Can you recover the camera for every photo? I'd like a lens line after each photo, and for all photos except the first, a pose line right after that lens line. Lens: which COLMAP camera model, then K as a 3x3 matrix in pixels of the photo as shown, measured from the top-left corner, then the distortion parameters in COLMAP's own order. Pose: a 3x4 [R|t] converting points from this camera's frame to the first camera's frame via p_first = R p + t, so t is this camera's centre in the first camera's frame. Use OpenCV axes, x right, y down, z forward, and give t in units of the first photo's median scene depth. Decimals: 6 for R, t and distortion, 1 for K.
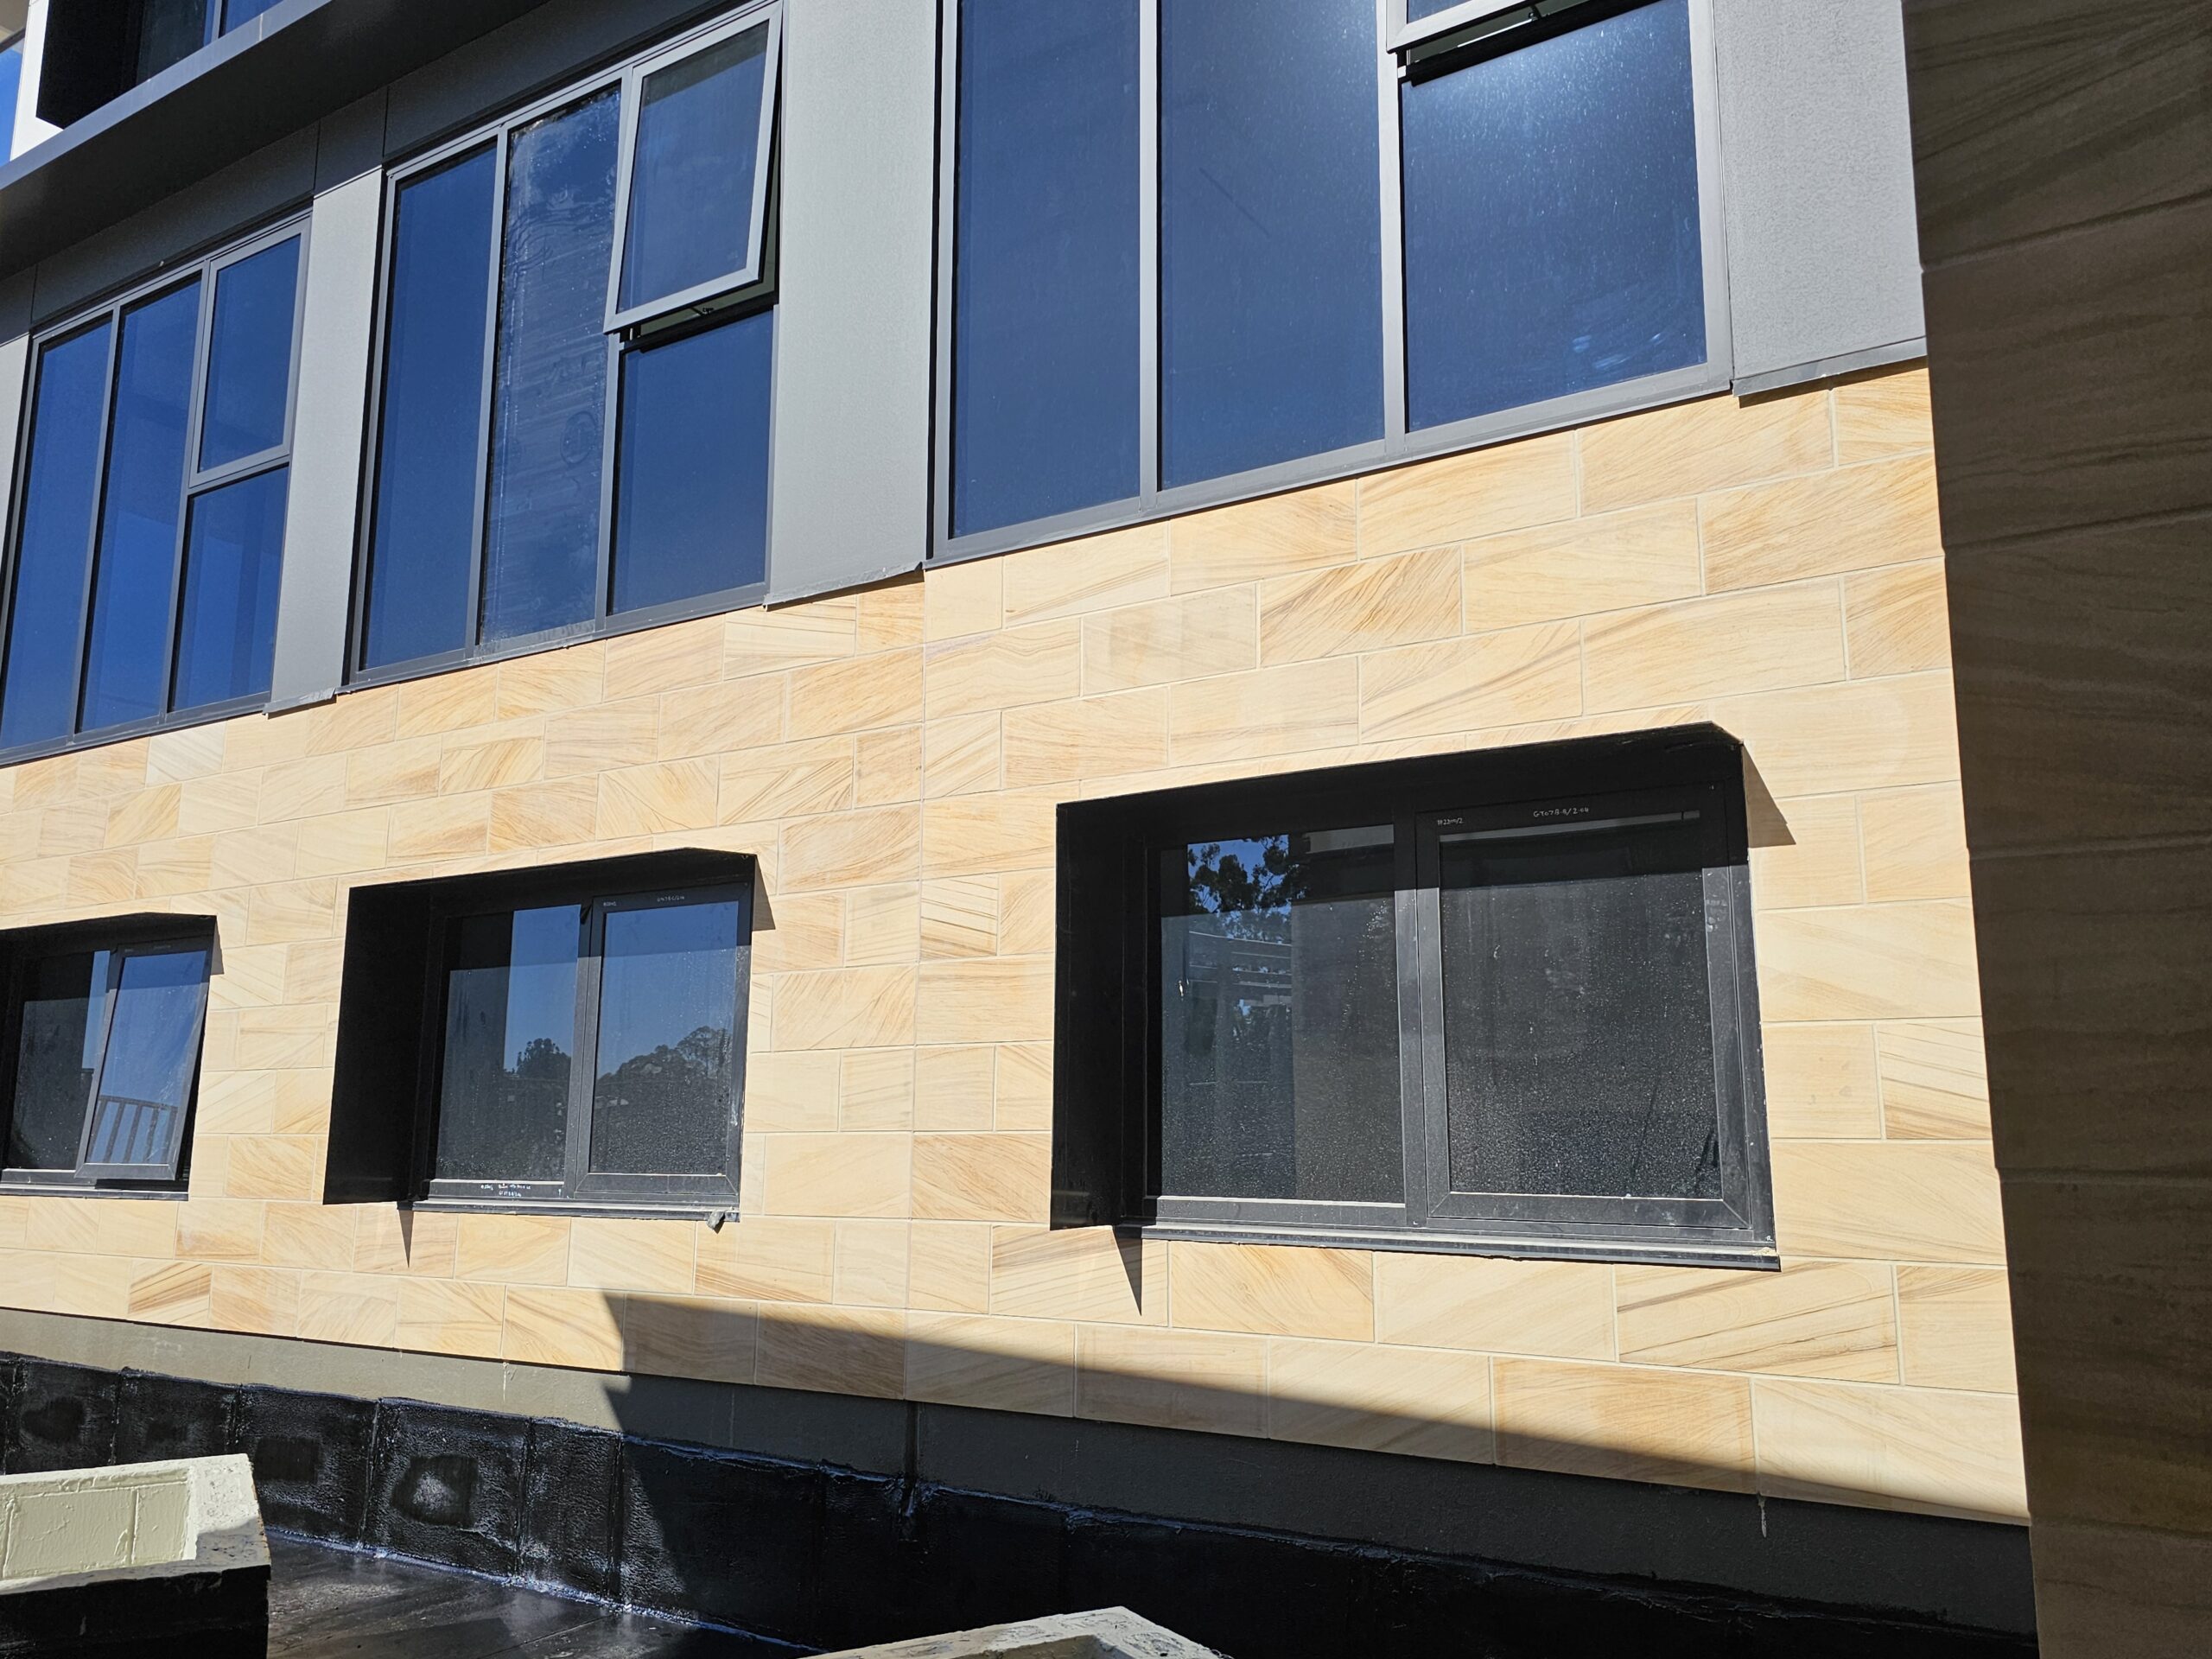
lens RADIAL K [[1593.4, 0, 1106.0], [0, 1593.4, 829.5], [0, 0, 1]] dist [0.130963, -0.158513]
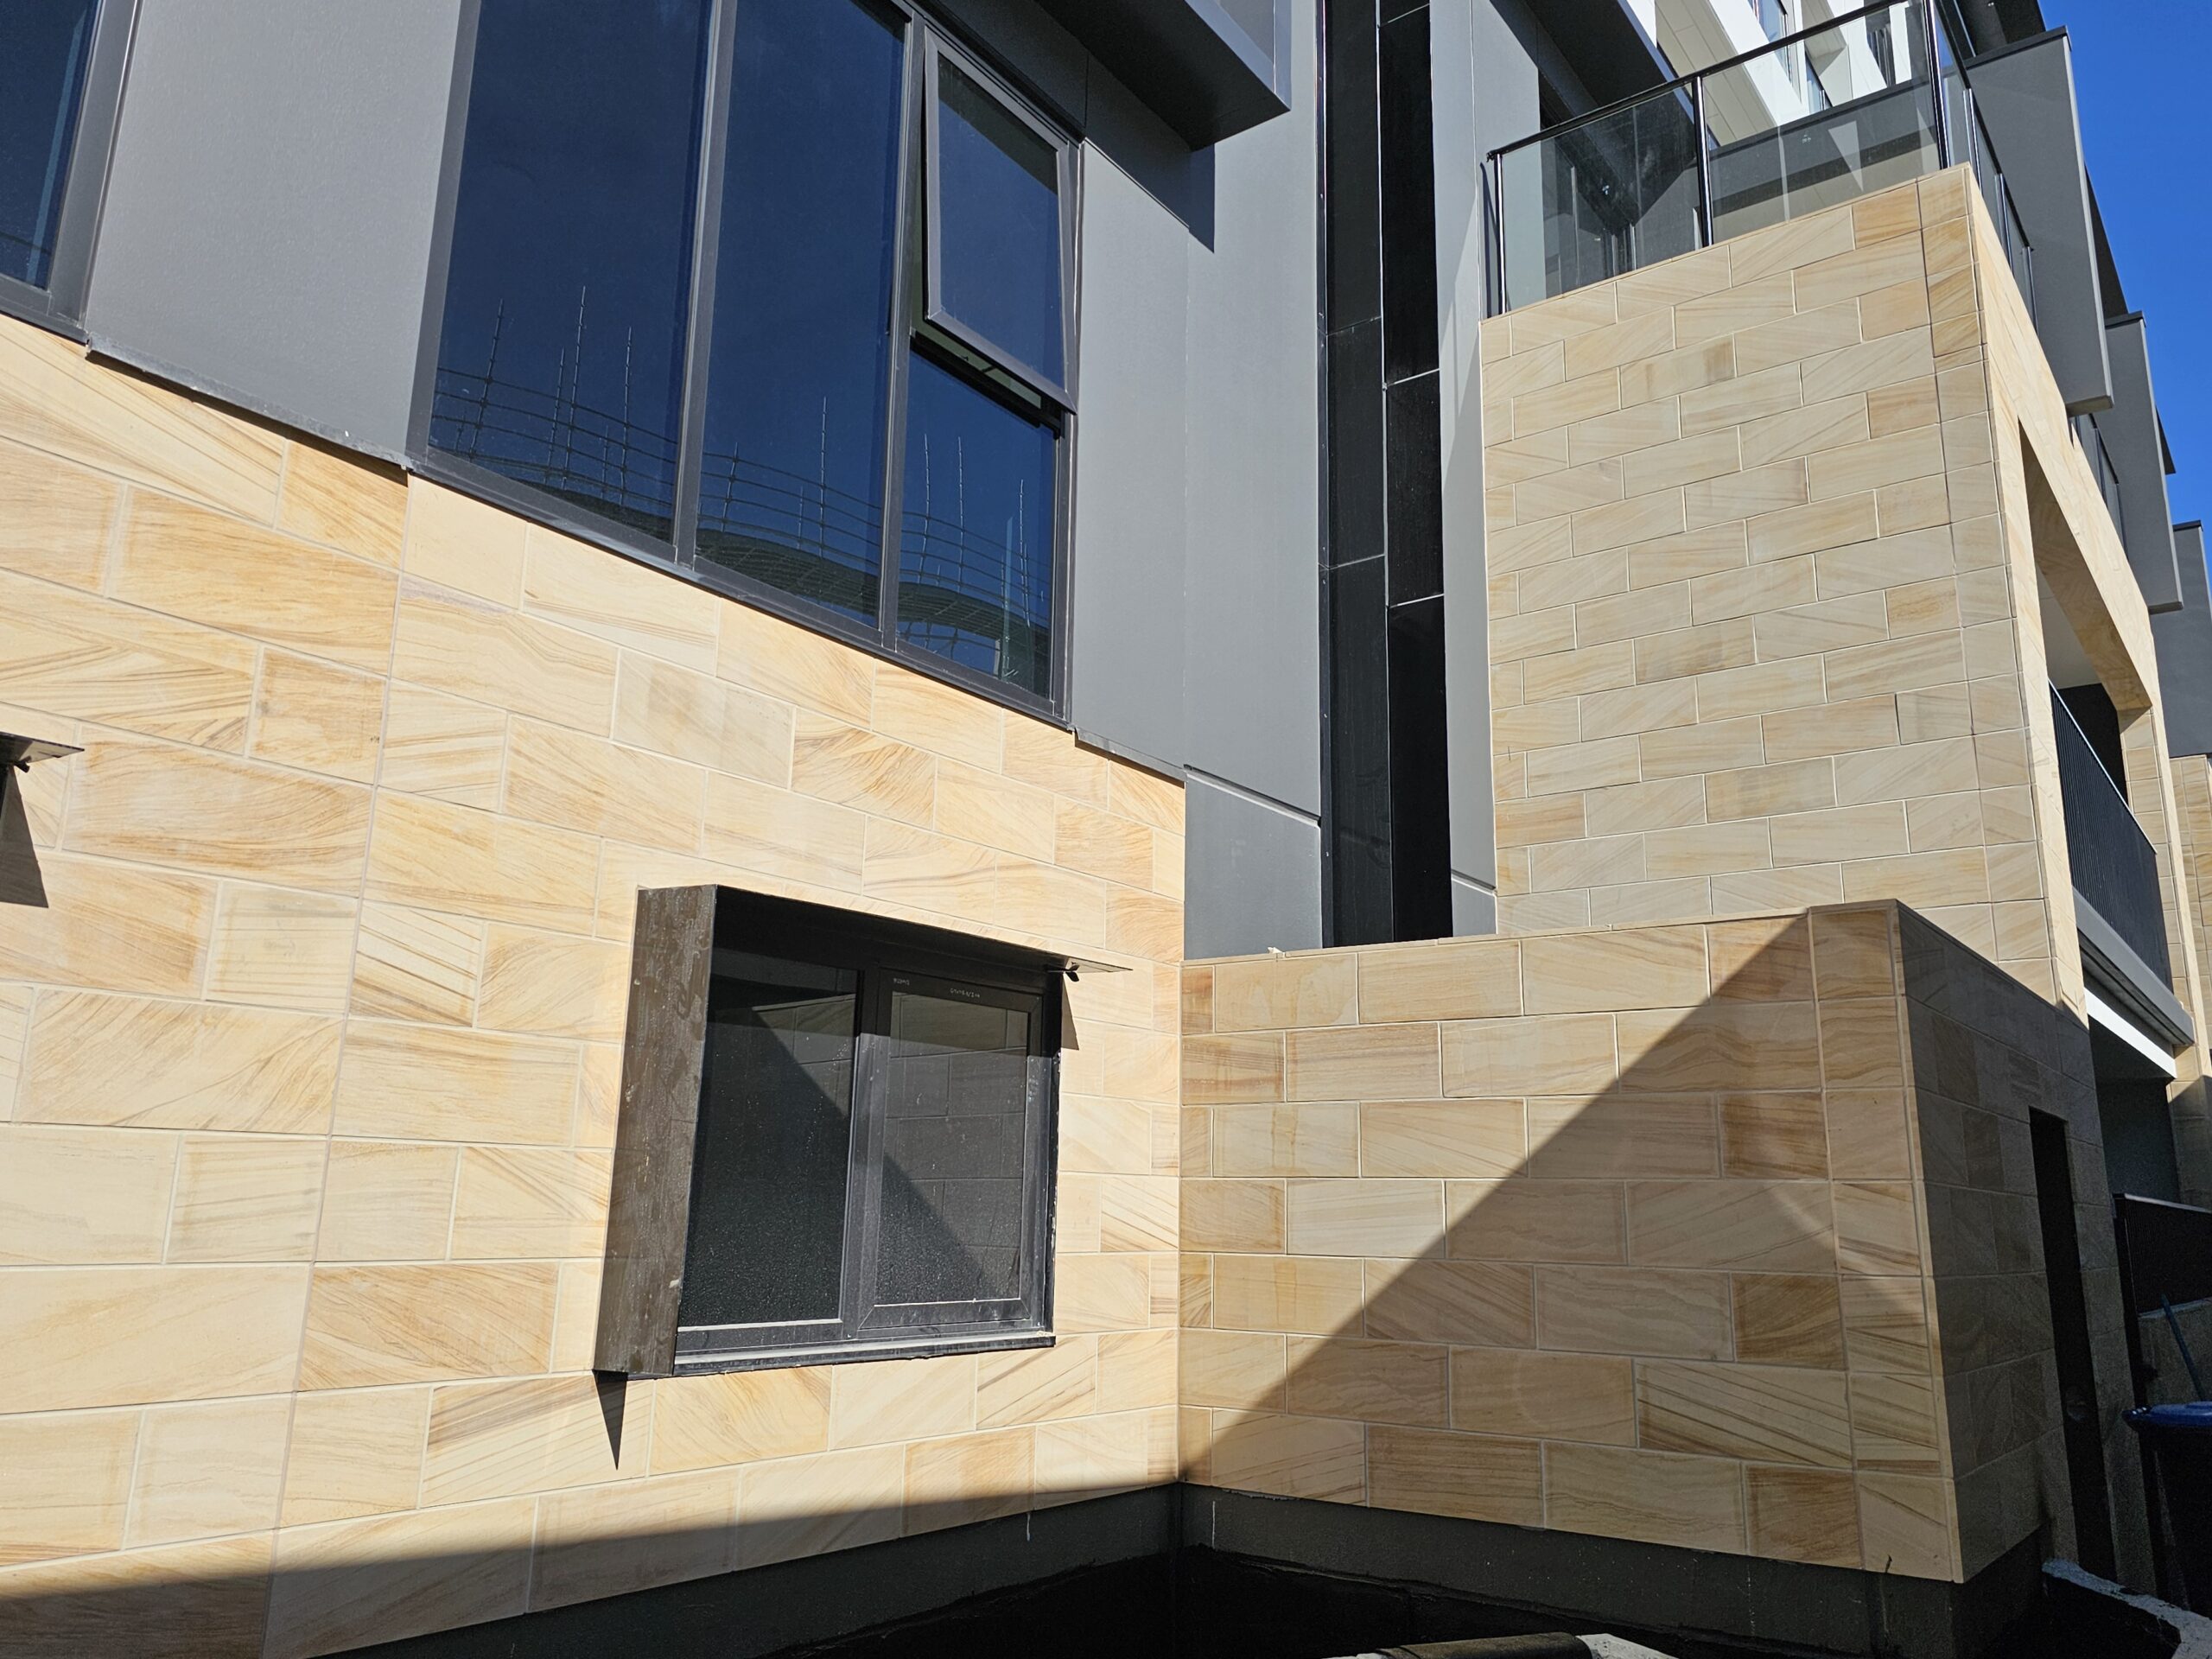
lens RADIAL K [[1707.1, 0, 1108.8], [0, 1707.1, 791.5], [0, 0, 1]] dist [0.094294, -0.107270]
pose [[0.082981, 0.247400, 0.965354, -0.880529], [-0.190891, 0.954703, -0.228261, 0.103008], [-0.978098, -0.165336, 0.126449, 0.620004]]
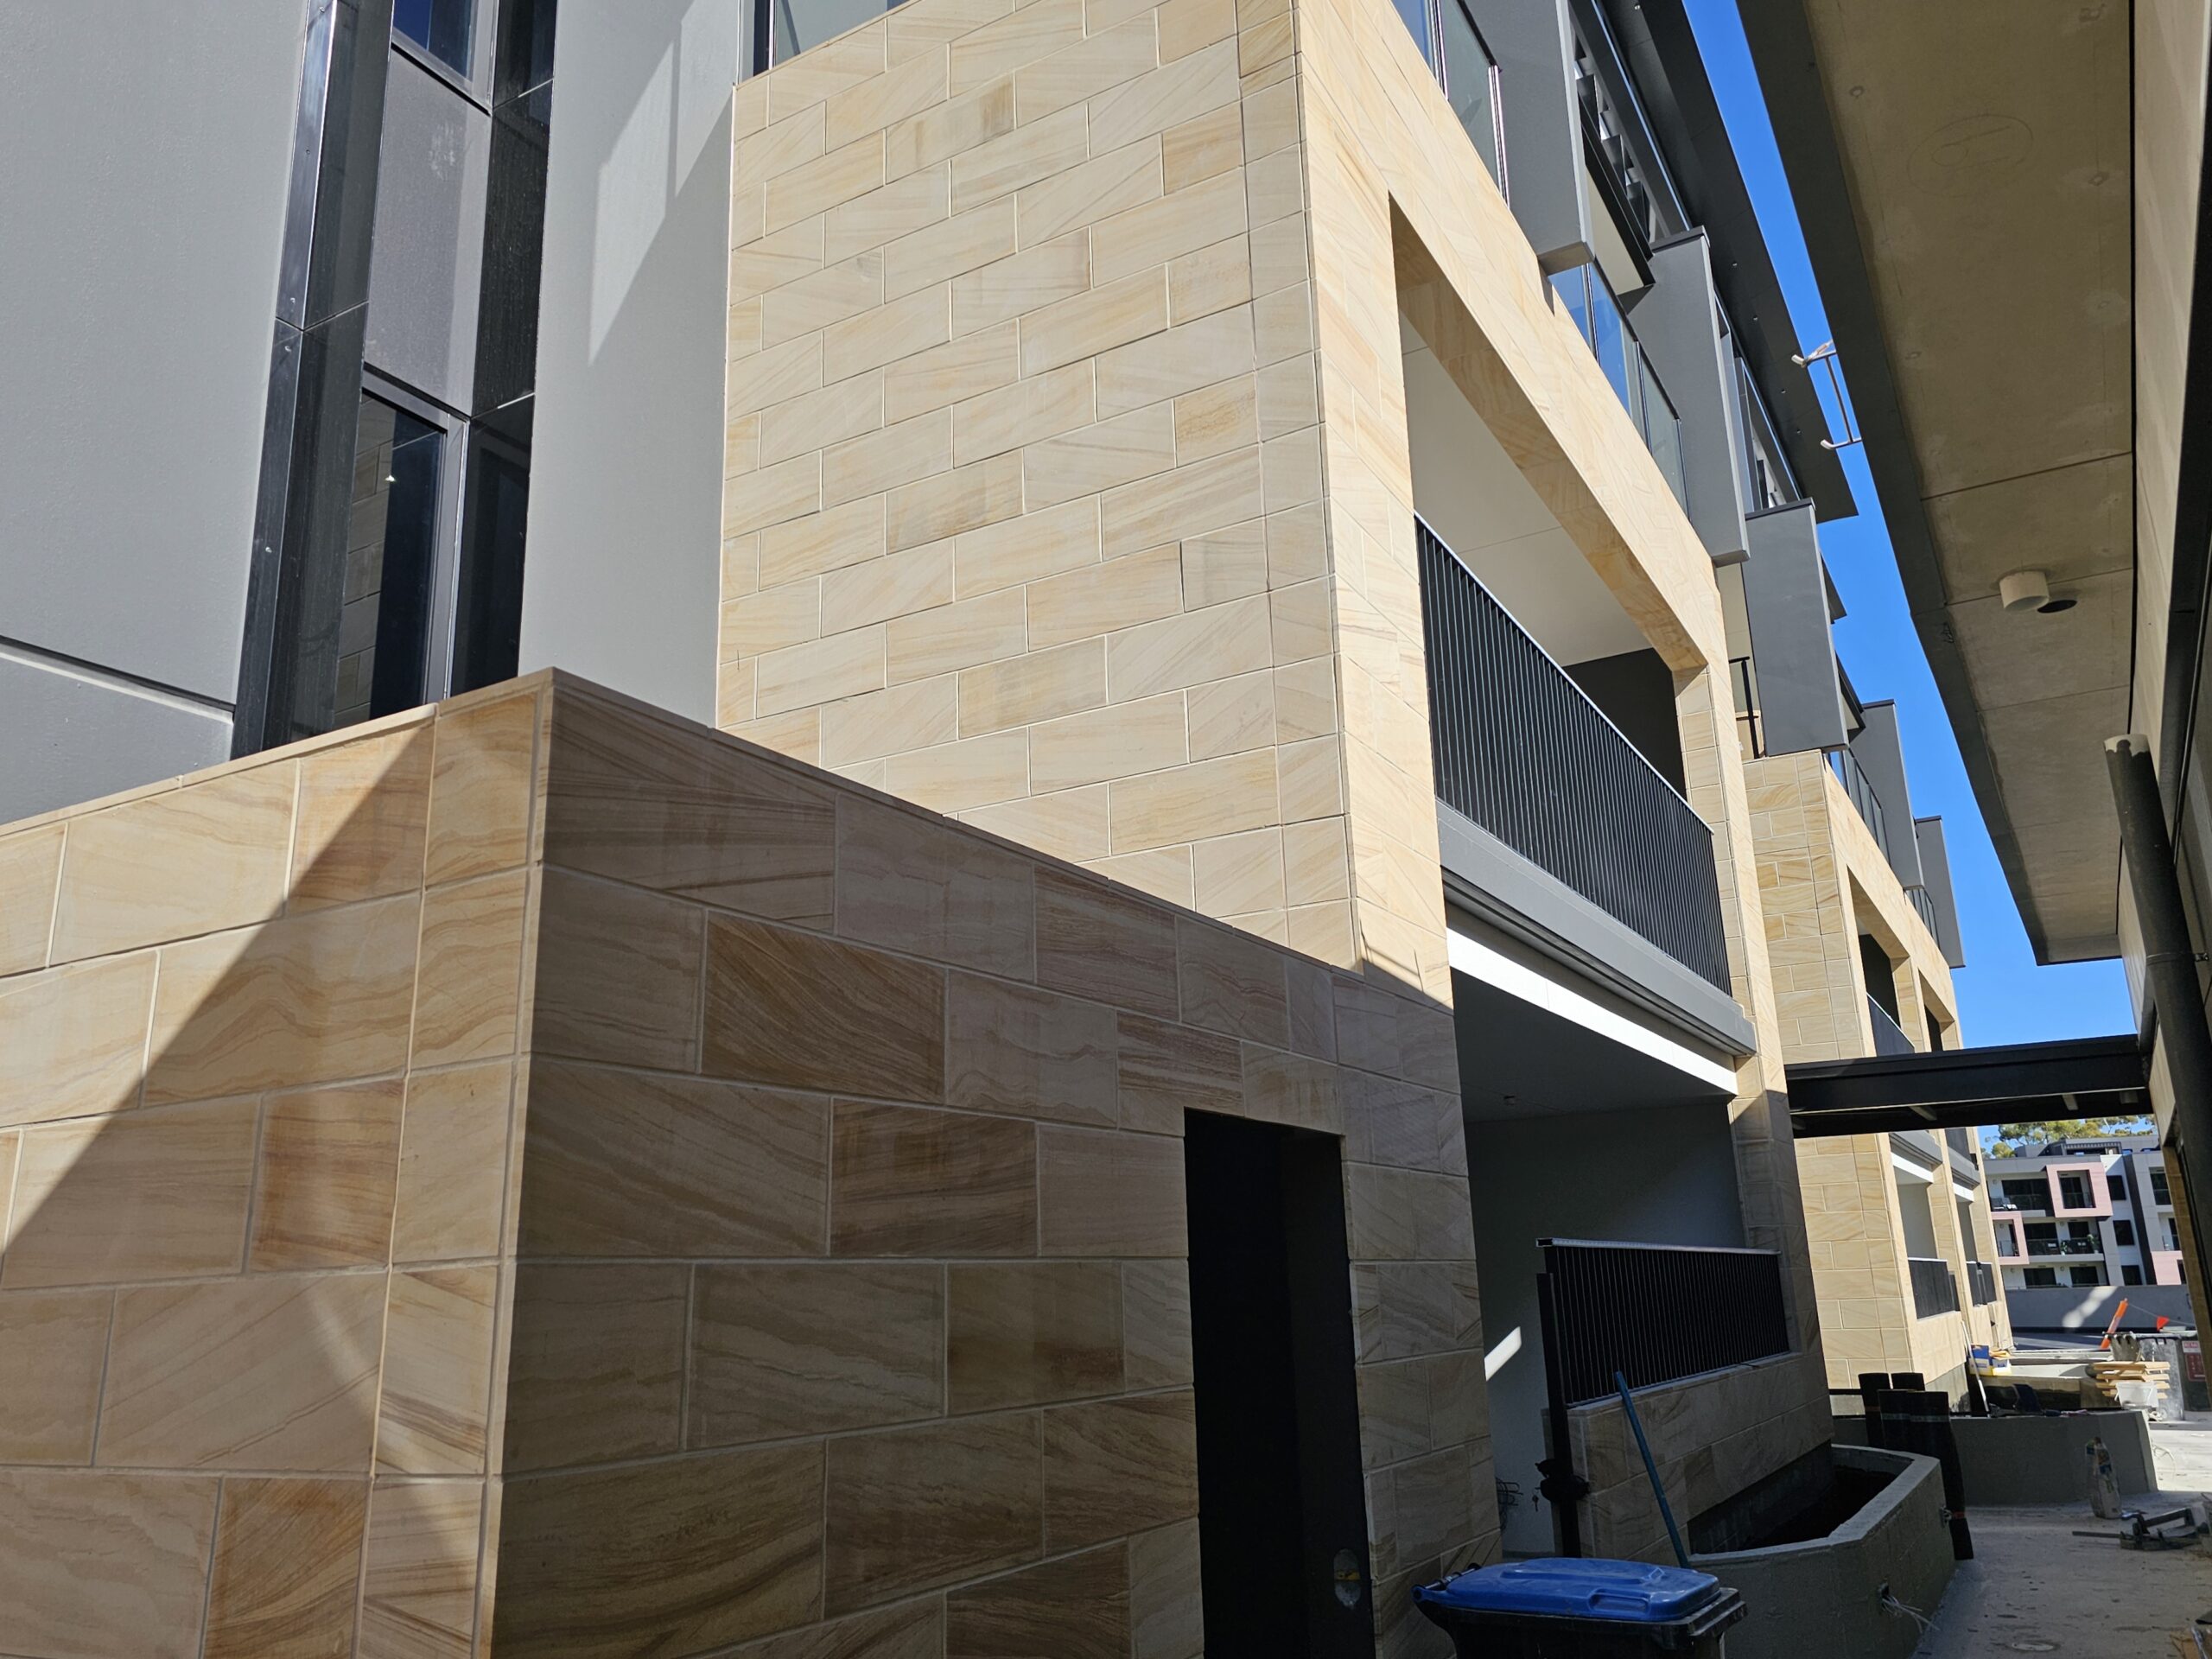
lens RADIAL K [[1693.9, 0, 1106.0], [0, 1693.9, 829.5], [0, 0, 1]] dist [0.094847, -0.096613]
pose [[-0.020325, 0.268363, 0.963103, -0.312686], [-0.145126, 0.952308, -0.268418, -0.004650], [-0.989204, -0.145227, 0.019591, 0.127436]]
